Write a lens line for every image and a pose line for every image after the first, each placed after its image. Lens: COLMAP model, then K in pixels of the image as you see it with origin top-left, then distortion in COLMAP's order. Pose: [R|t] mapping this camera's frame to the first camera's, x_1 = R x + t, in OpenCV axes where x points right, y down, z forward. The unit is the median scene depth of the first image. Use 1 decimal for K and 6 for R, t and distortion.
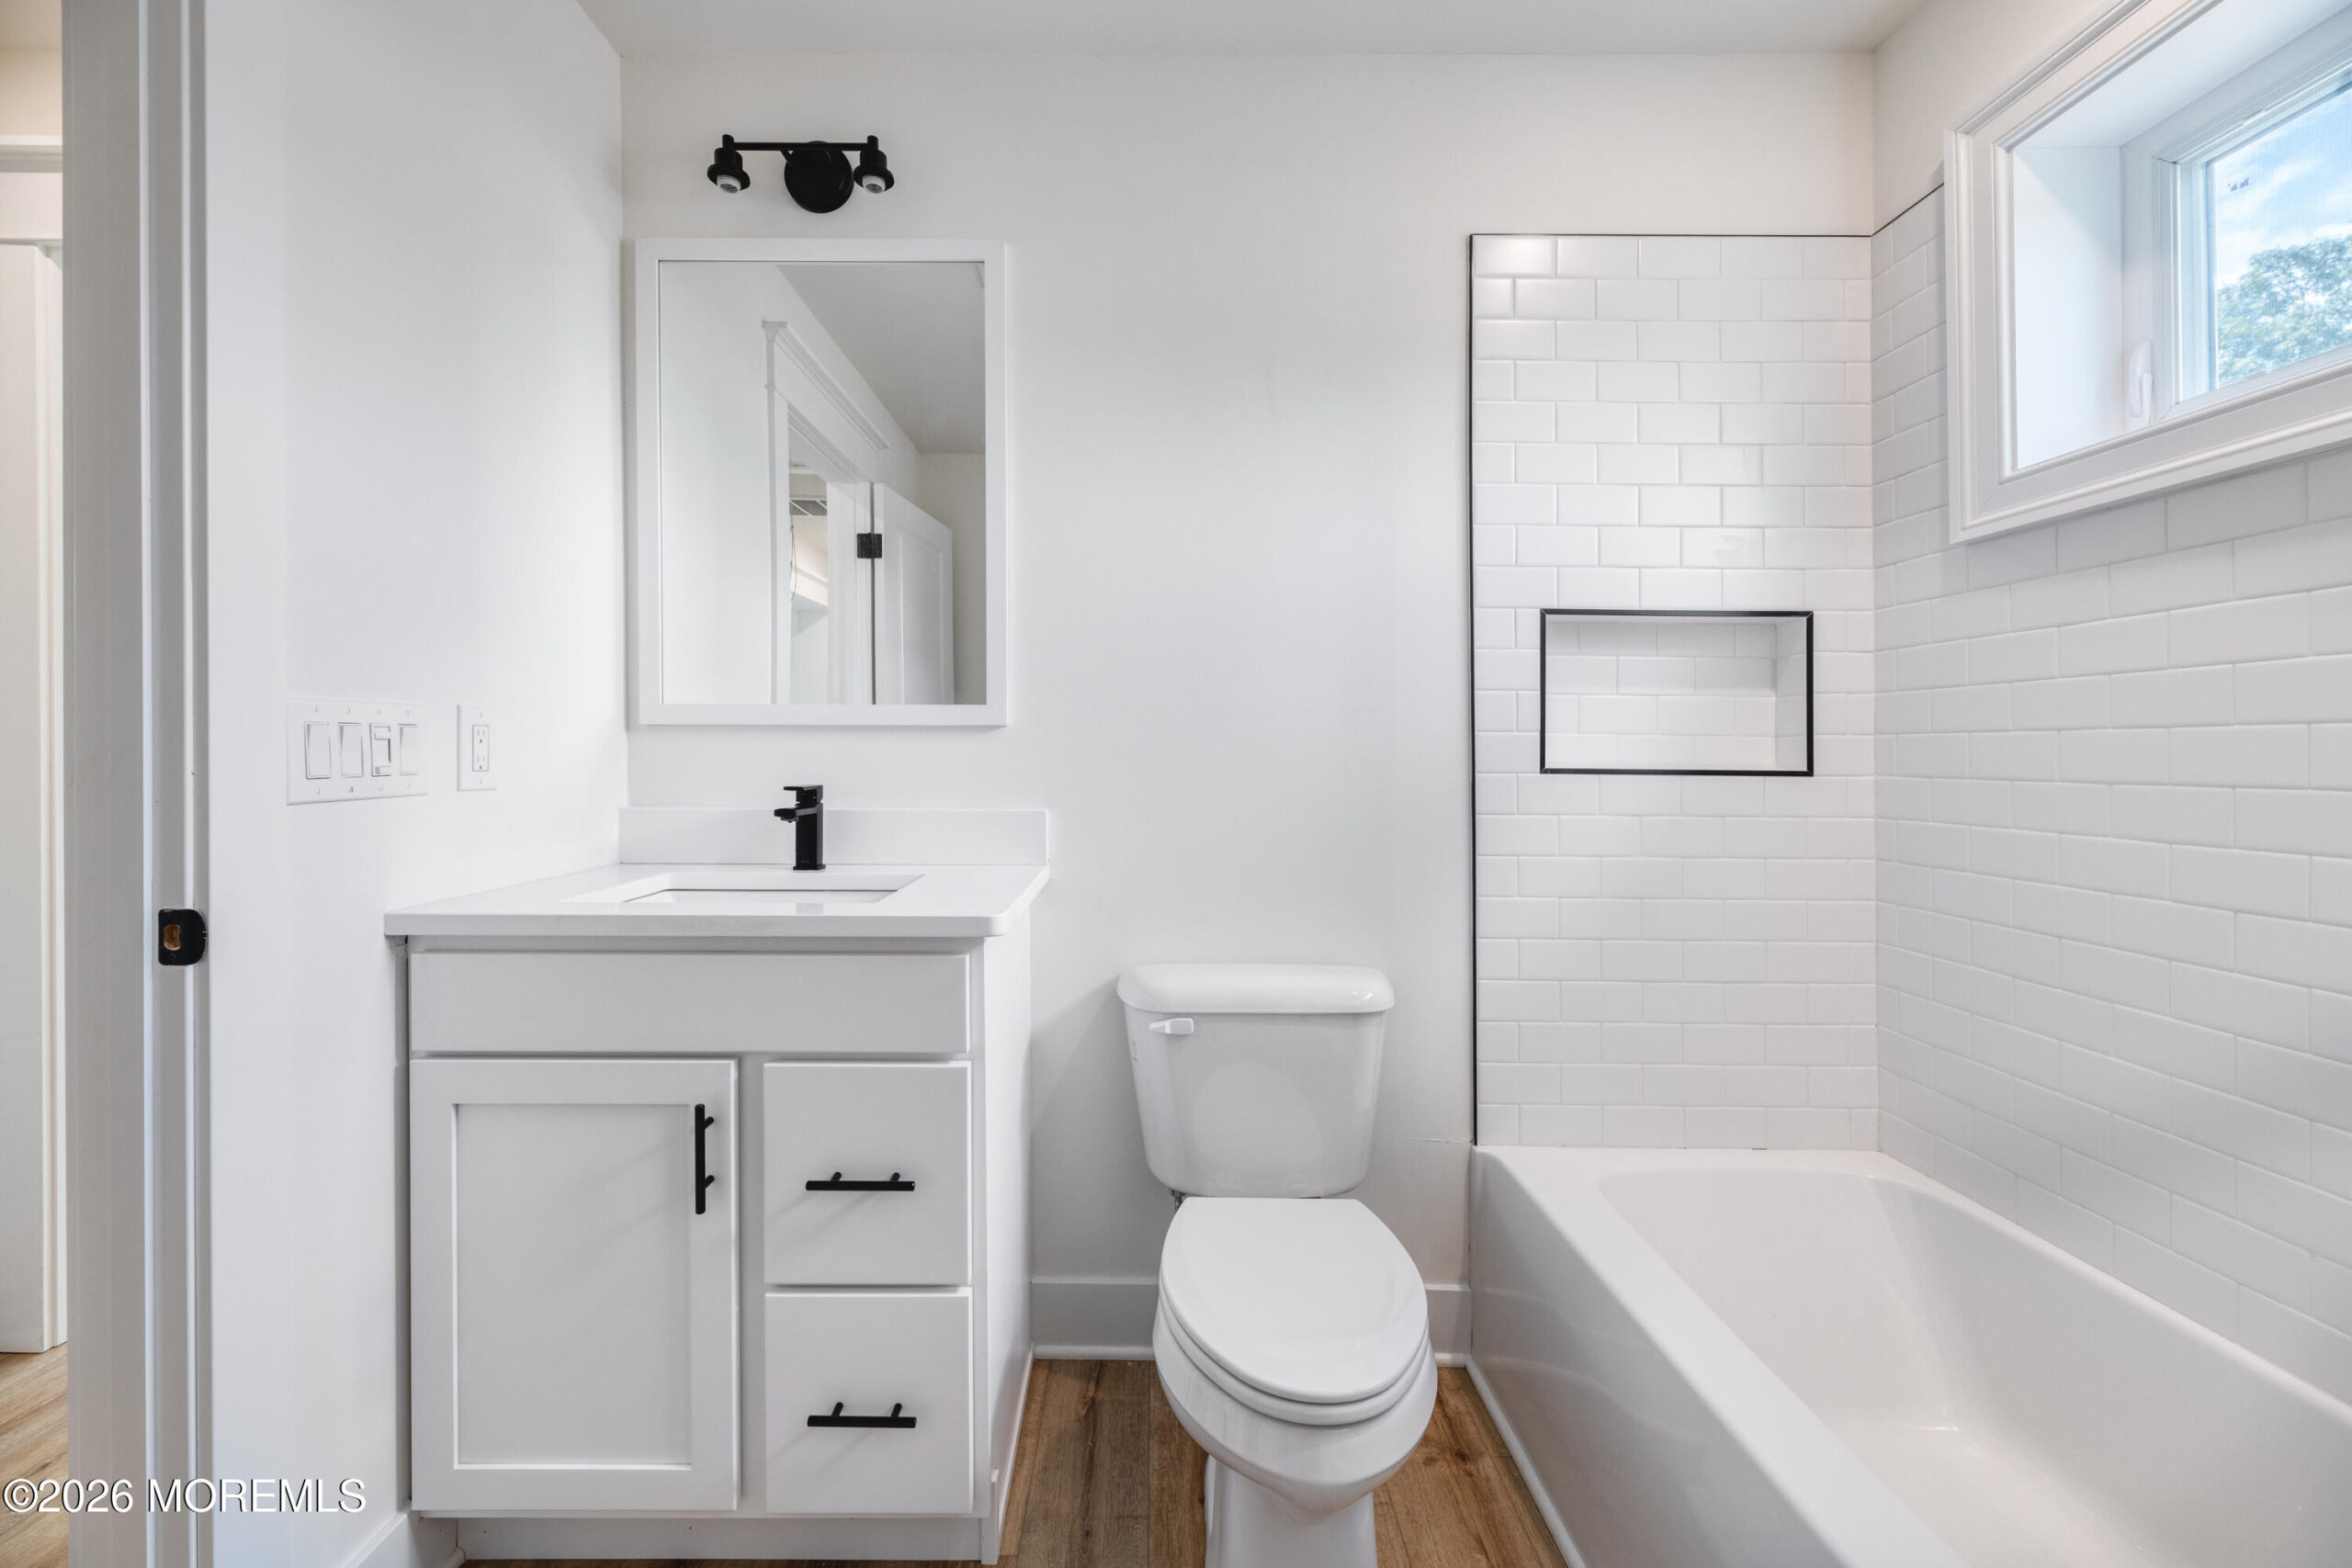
lens RADIAL K [[957.7, 0, 1167.9], [0, 957.7, 754.9], [0, 0, 1]] dist [0.000824, 0.000164]
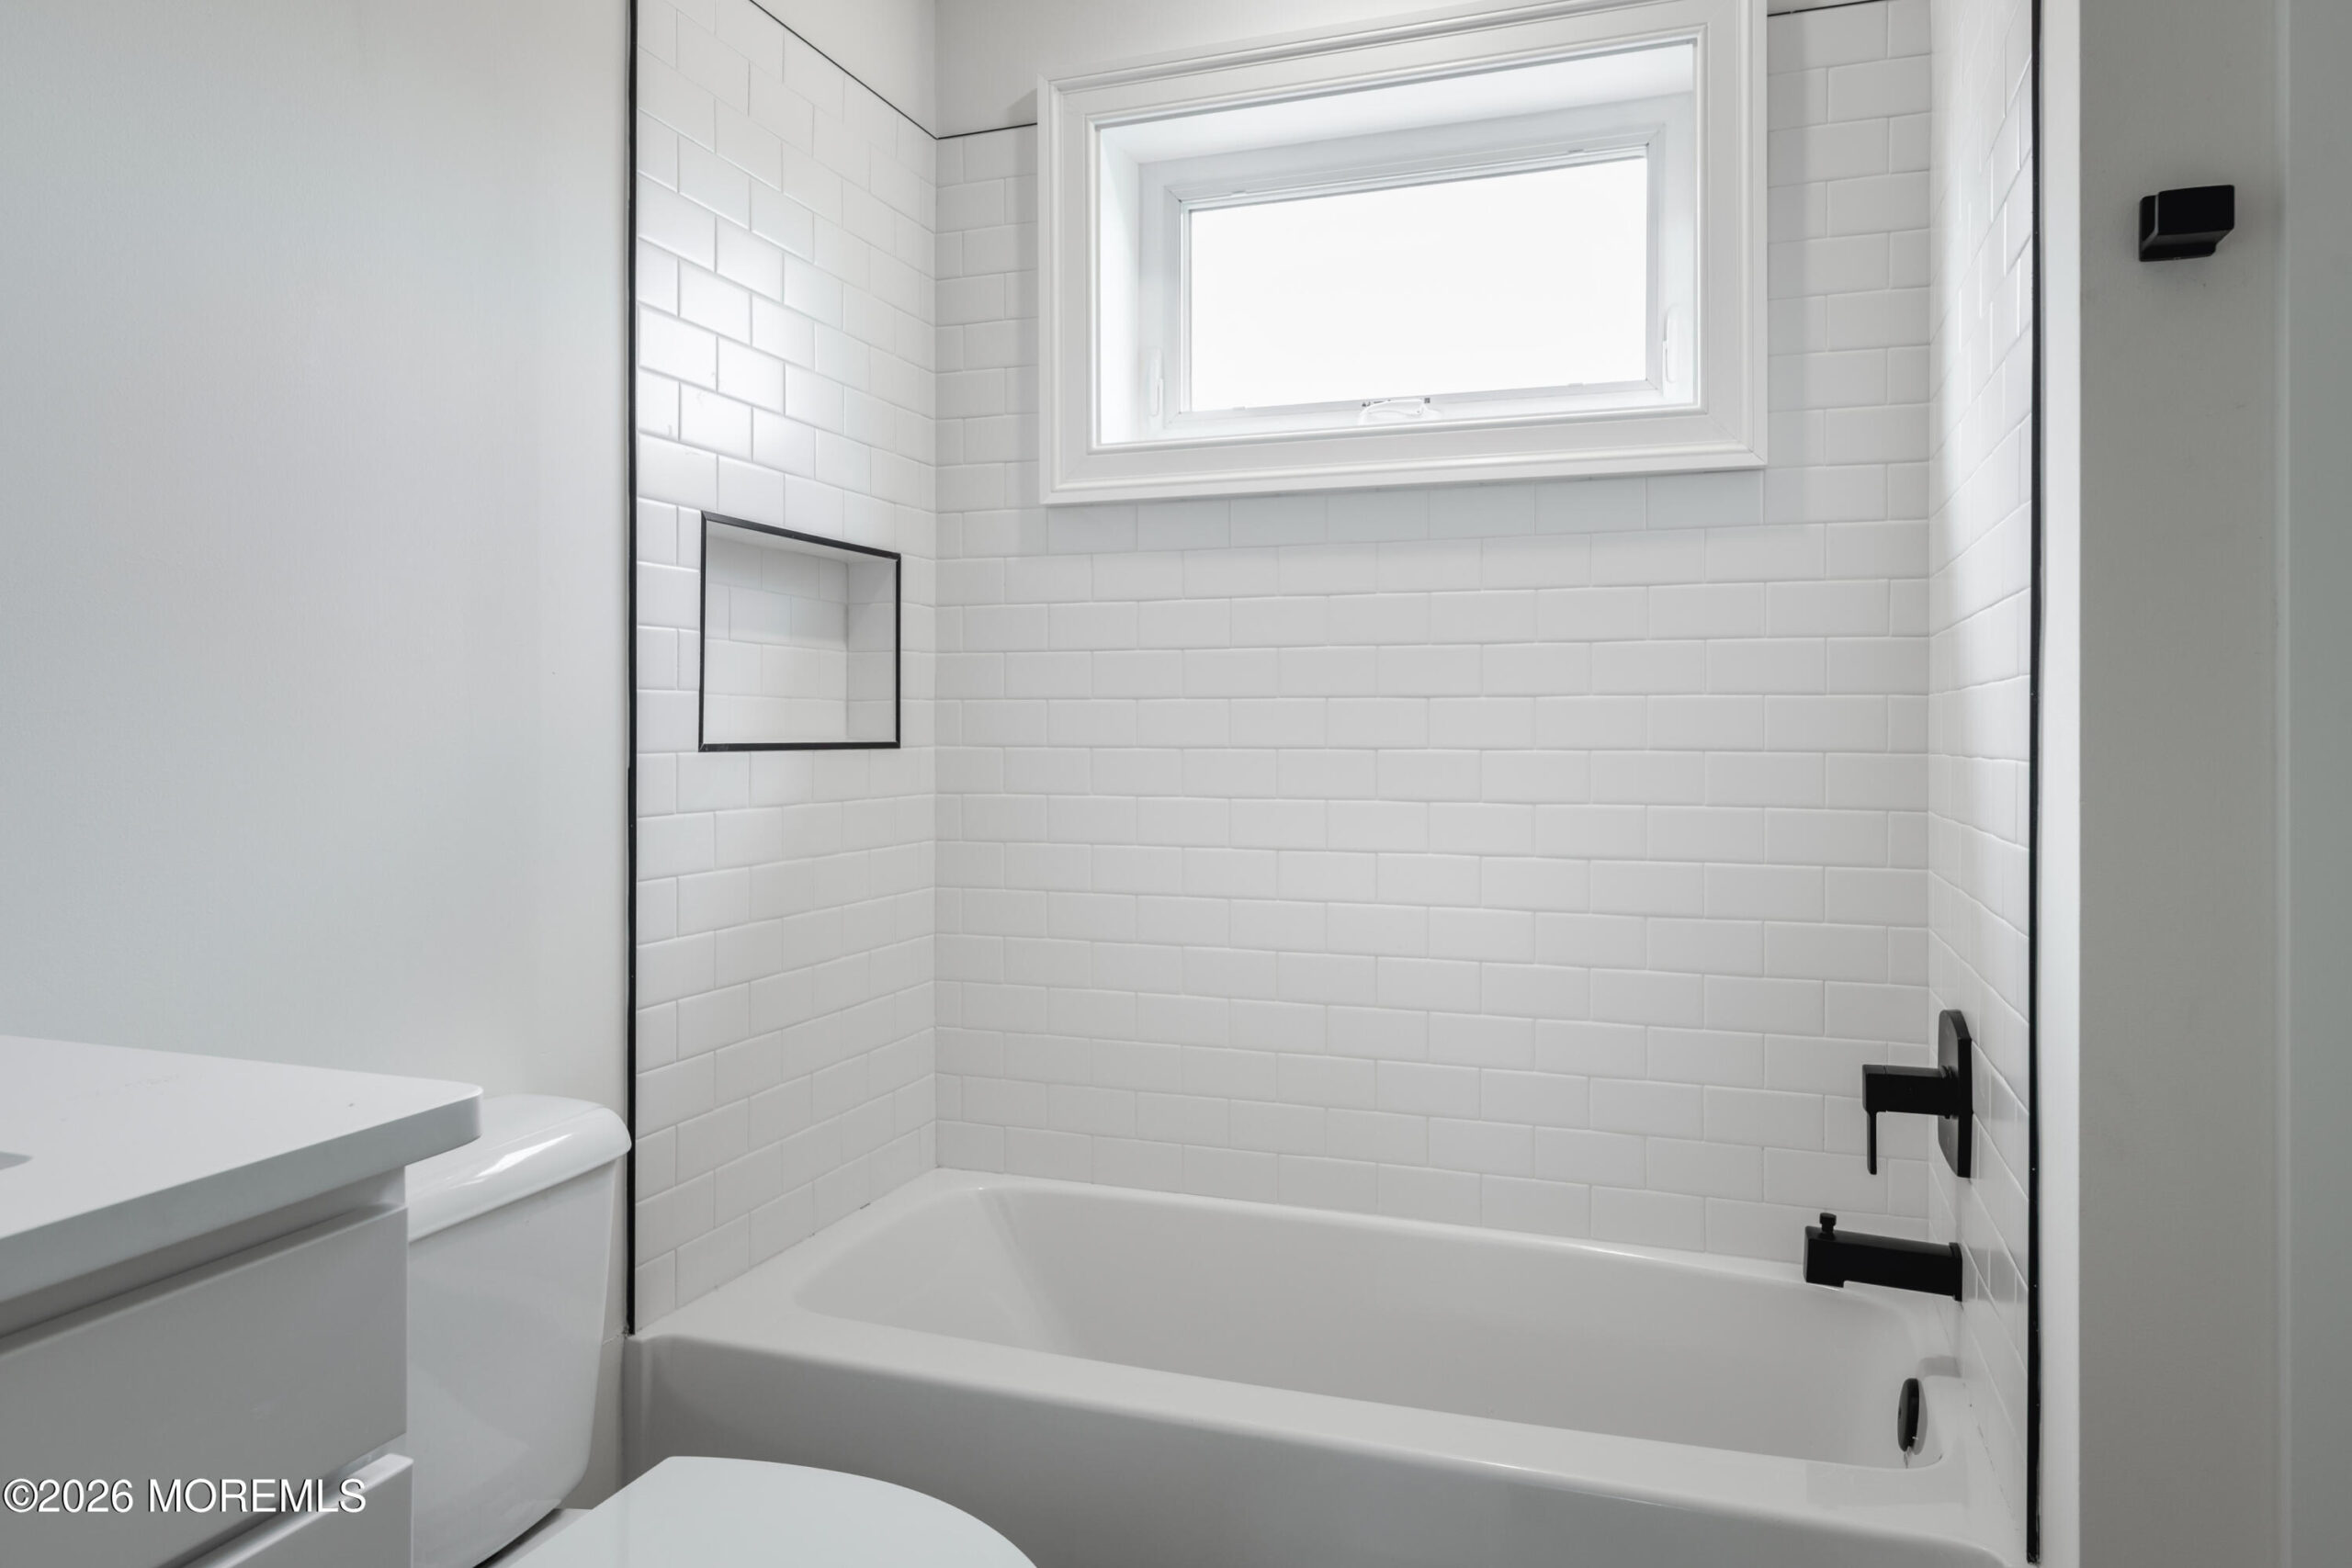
lens RADIAL K [[1506.9, 0, 1171.2], [0, 1506.9, 720.3], [0, 0, 1]] dist [-0.001135, 0.000081]
pose [[0.341549, -0.001860, 0.939862, -0.504777], [0.003225, 0.999994, 0.000807, -0.002456], [-0.939858, 0.002756, 0.341553, 0.317664]]
